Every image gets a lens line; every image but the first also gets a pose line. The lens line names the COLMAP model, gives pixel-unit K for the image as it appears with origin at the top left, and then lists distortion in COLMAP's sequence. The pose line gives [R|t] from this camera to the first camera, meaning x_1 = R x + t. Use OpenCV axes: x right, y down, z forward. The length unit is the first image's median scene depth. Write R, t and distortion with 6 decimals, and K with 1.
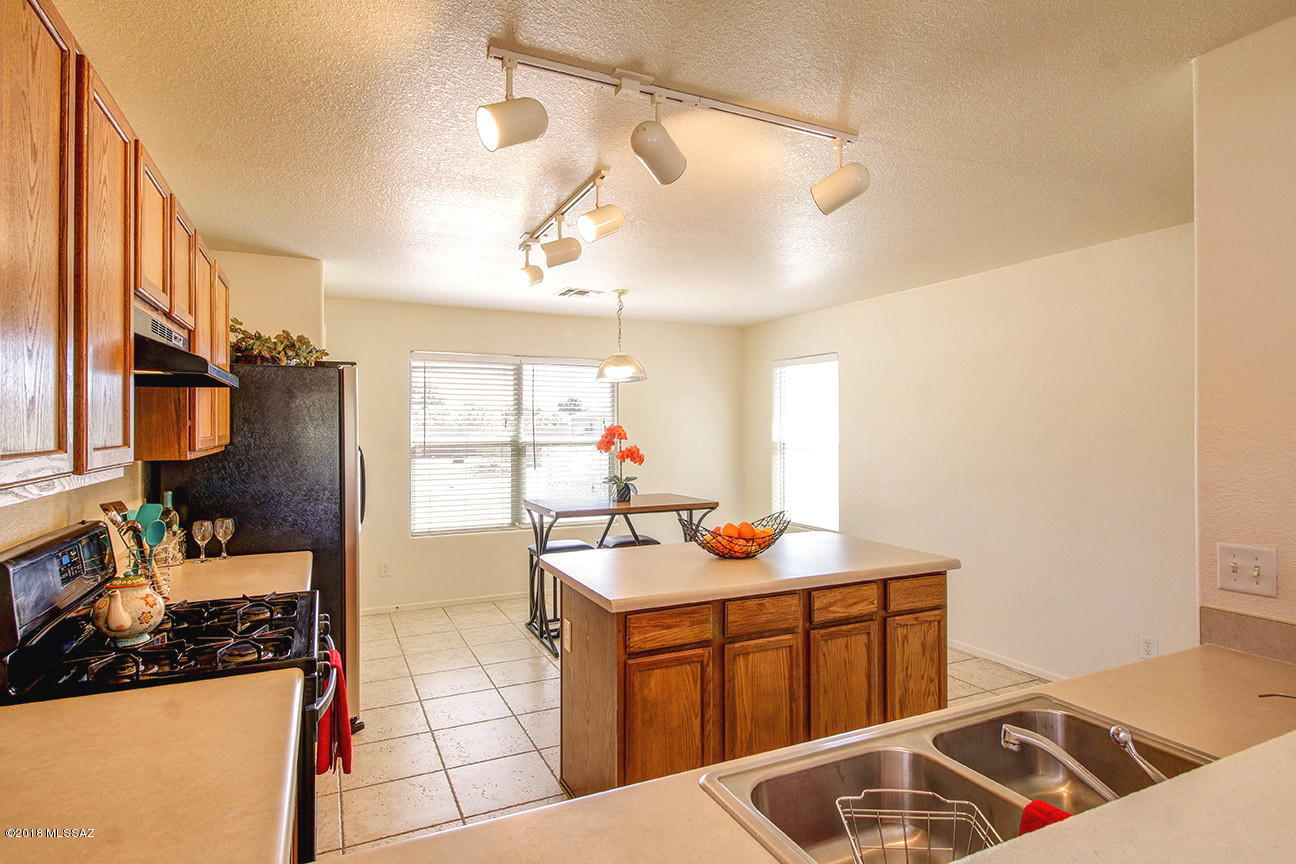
lens RADIAL K [[680.2, 0, 643.9], [0, 680.2, 427.9], [0, 0, 1]] dist [0.023726, 0.000160]
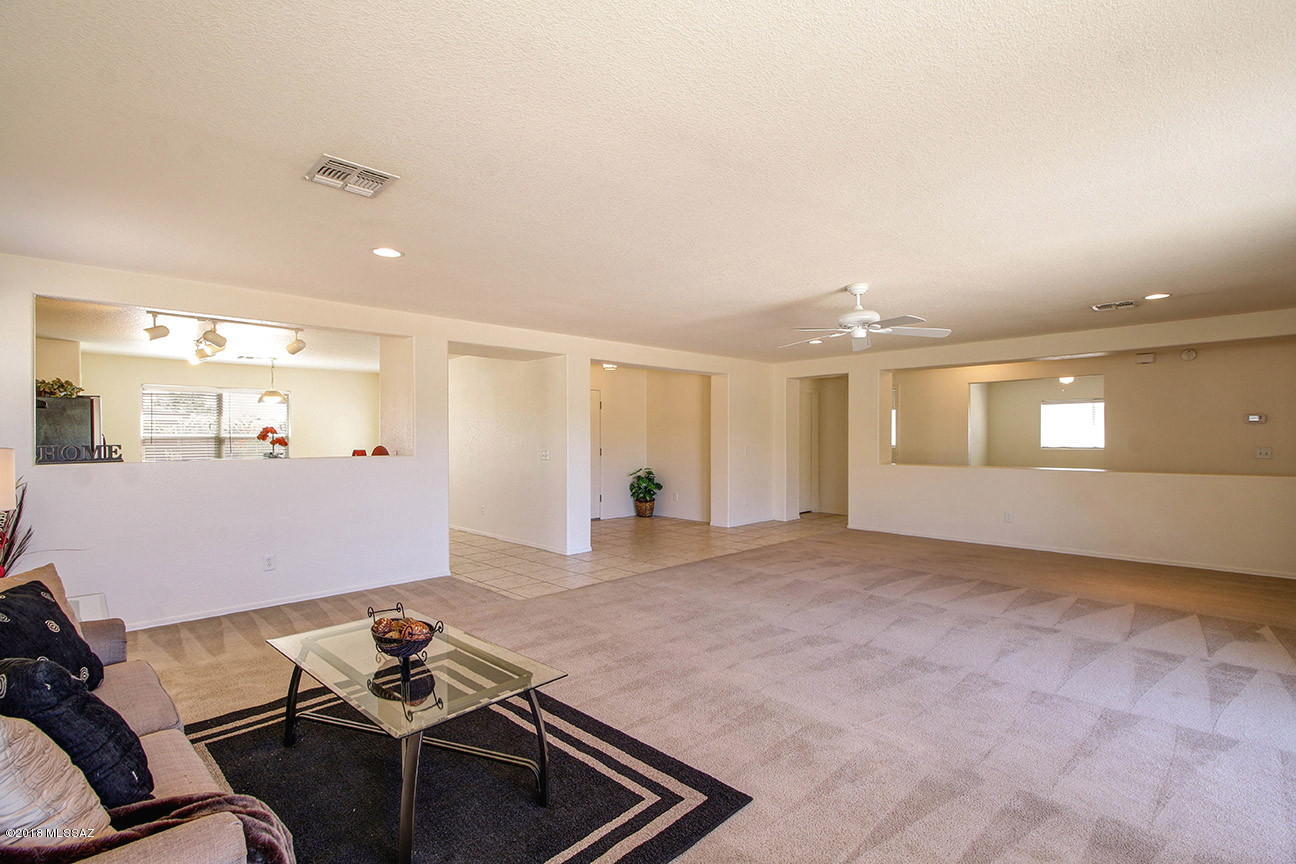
lens RADIAL K [[607.1, 0, 656.3], [0, 607.1, 441.8], [0, 0, 1]] dist [0.021145, -0.002015]
pose [[0.948290, -0.003095, 0.317391, 0.559140], [0.002378, 0.999994, 0.002645, 0.045969], [-0.317397, -0.001754, 0.948291, -1.257554]]
